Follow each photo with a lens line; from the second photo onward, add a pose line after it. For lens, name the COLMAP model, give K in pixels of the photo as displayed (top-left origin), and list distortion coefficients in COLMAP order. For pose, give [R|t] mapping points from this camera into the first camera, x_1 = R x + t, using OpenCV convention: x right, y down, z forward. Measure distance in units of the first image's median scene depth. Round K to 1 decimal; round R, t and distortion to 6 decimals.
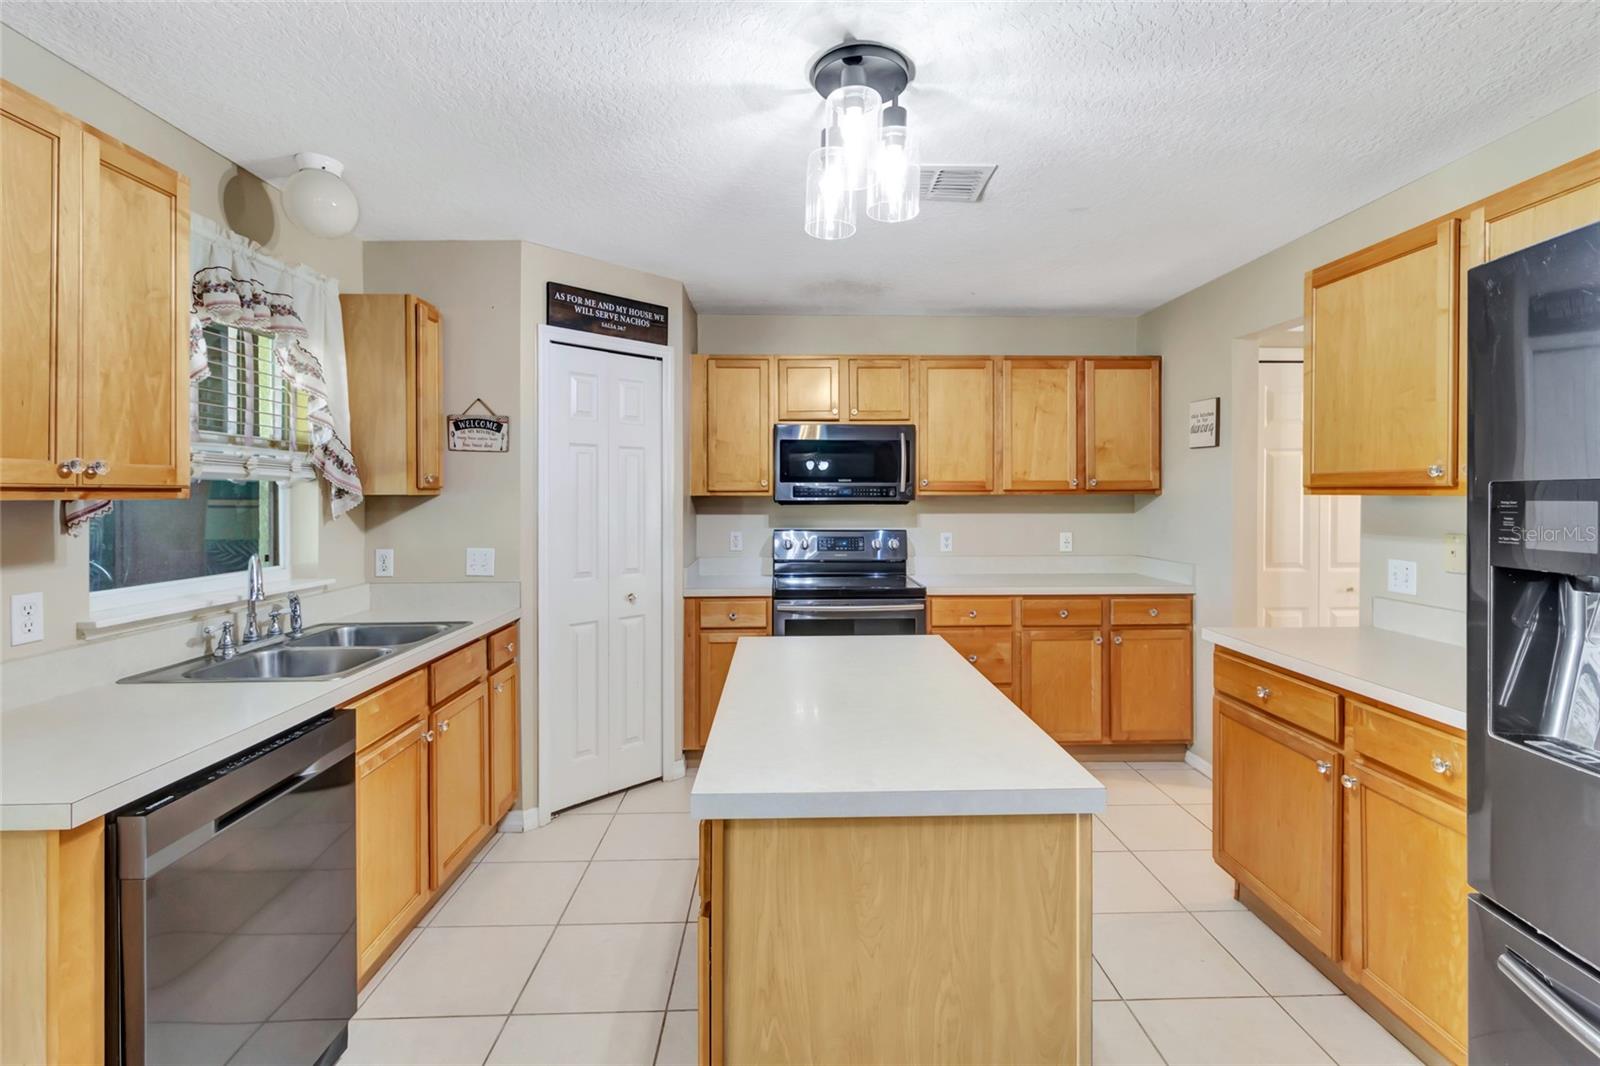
lens RADIAL K [[736.9, 0, 810.2], [0, 736.9, 495.3], [0, 0, 1]] dist [0.000146, 0.000198]
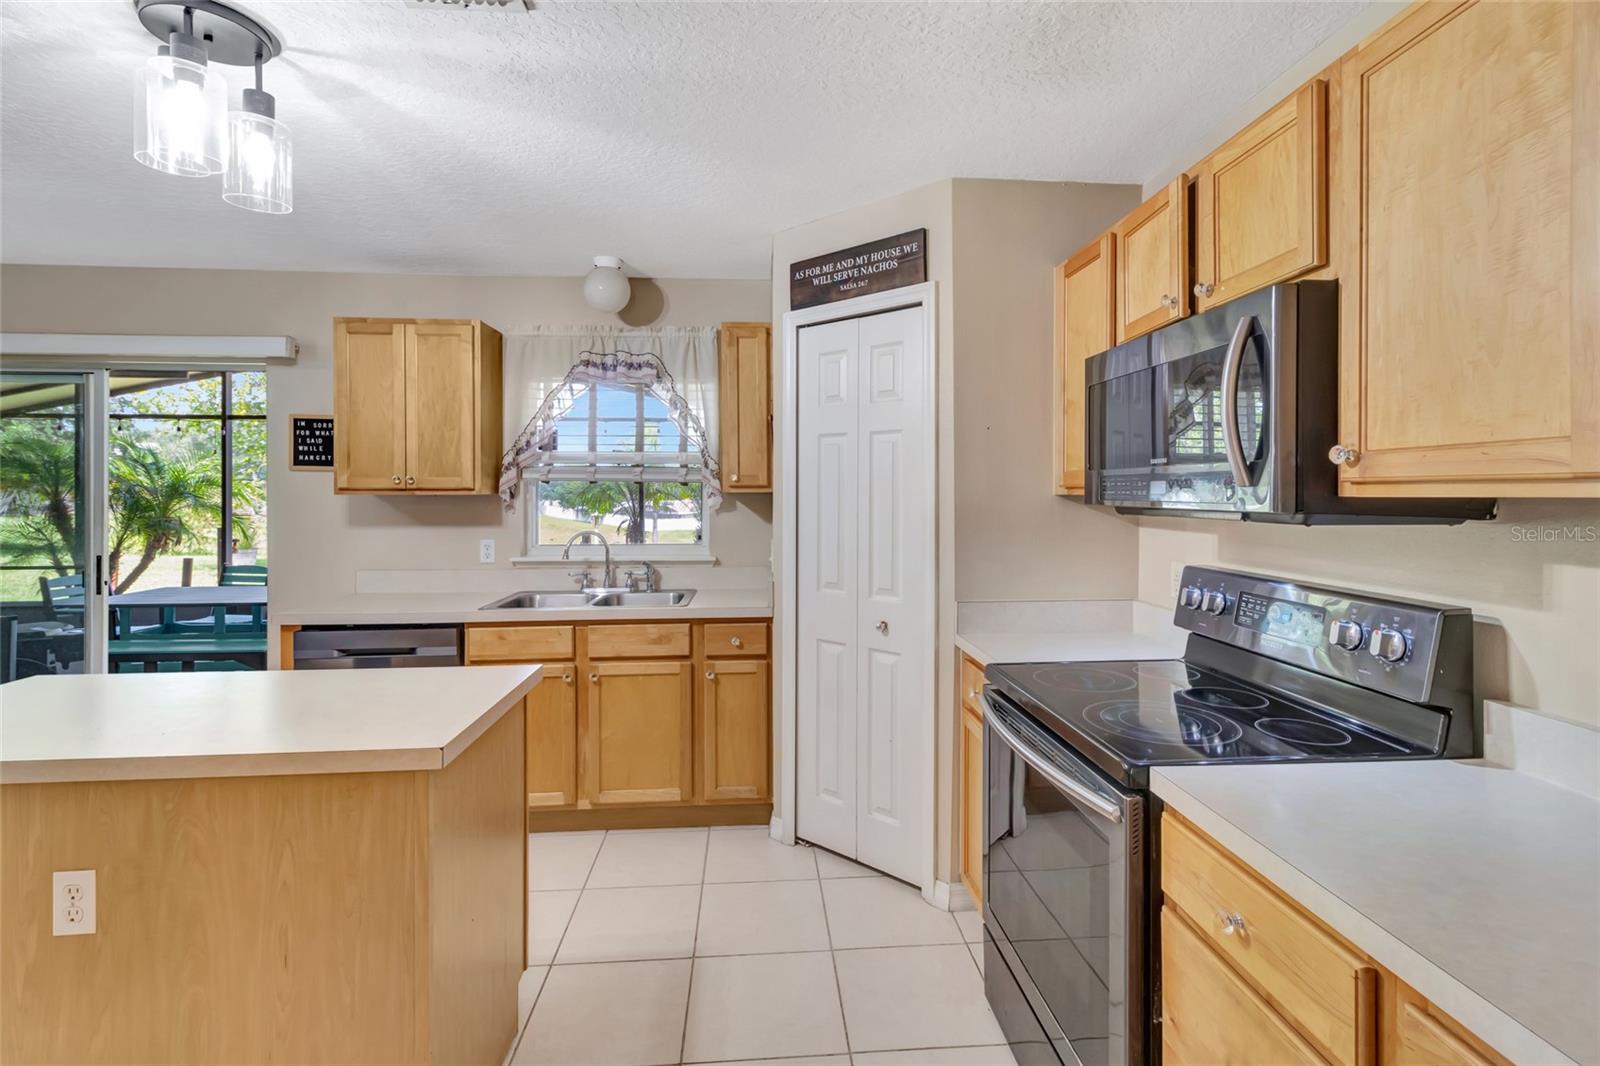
lens RADIAL K [[736.9, 0, 814.7], [0, 736.9, 493.7], [0, 0, 1]] dist [0.000146, 0.000198]
pose [[0.052085, 0.002643, -0.998639, 0.542221], [-0.002407, 0.999994, 0.002522, -0.002005], [0.998640, 0.002272, 0.052091, 0.919978]]
